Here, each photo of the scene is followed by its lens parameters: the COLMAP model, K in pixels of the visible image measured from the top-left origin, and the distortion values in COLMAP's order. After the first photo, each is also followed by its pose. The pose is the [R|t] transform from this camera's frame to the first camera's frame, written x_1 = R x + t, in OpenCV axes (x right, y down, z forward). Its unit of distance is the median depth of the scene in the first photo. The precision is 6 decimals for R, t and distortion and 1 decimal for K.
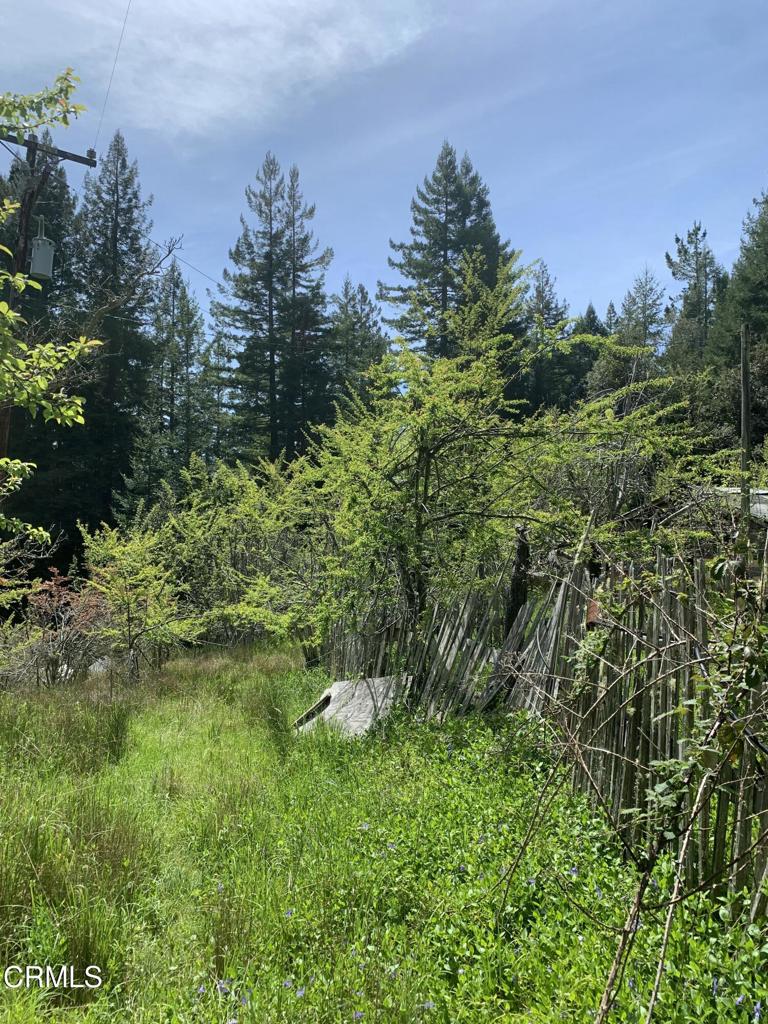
lens RADIAL K [[862.8, 0, 399.7], [0, 862.8, 490.8], [0, 0, 1]] dist [0.037694, -0.011982]
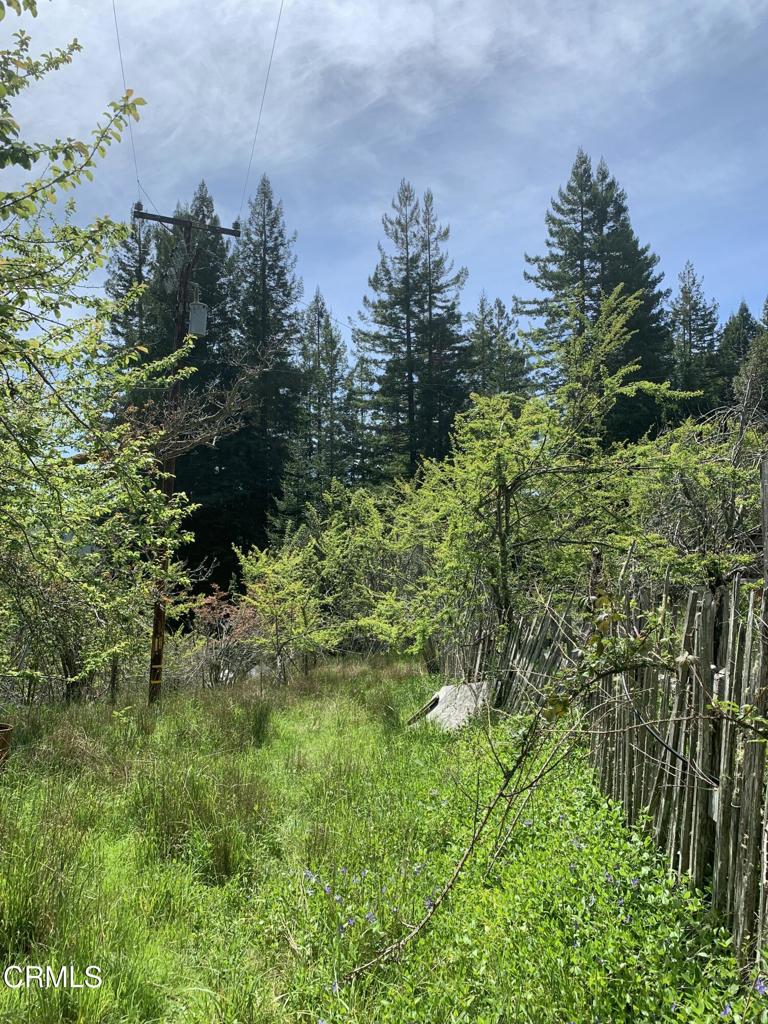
lens RADIAL K [[856.7, 0, 384.0], [0, 856.7, 512.0], [0, 0, 1]] dist [0.056813, -0.018121]
pose [[0.981945, -0.022494, -0.187822, 0.010611], [0.024541, 0.999662, 0.008581, -0.003311], [0.187565, -0.013035, 0.982166, -0.020645]]
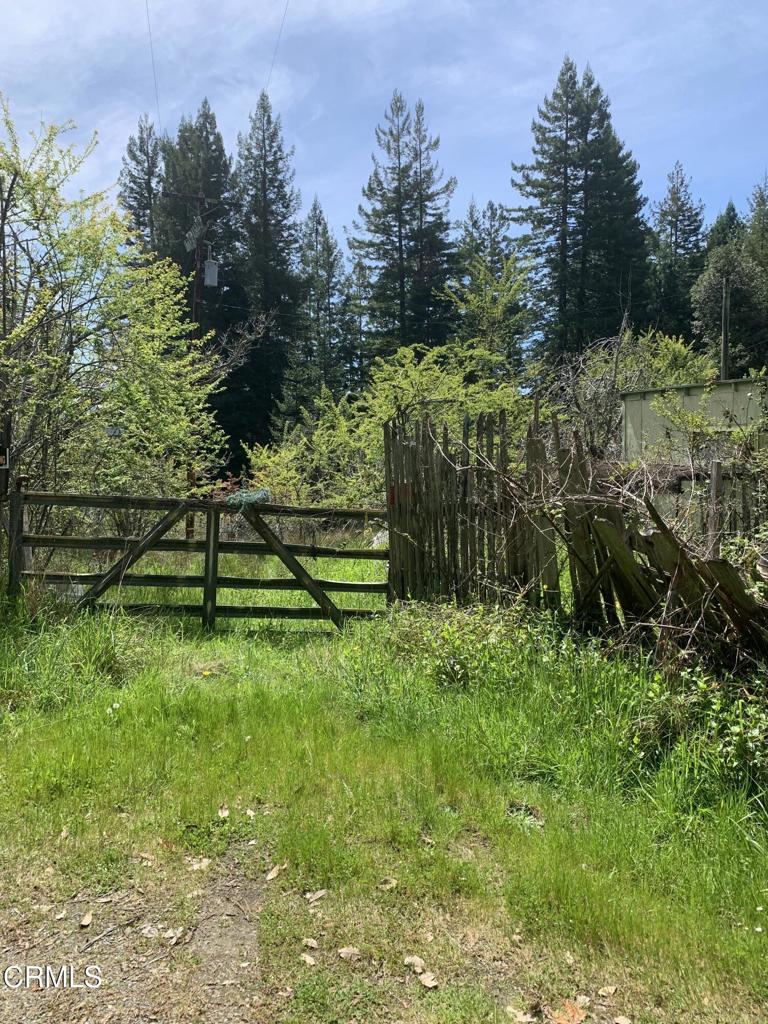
lens RADIAL K [[856.7, 0, 384.0], [0, 856.7, 512.0], [0, 0, 1]] dist [0.056813, -0.018121]
pose [[0.980048, 0.002256, -0.198750, 0.051925], [0.024682, 0.990814, 0.132958, -0.011087], [0.197224, -0.135211, 0.970990, -0.129492]]
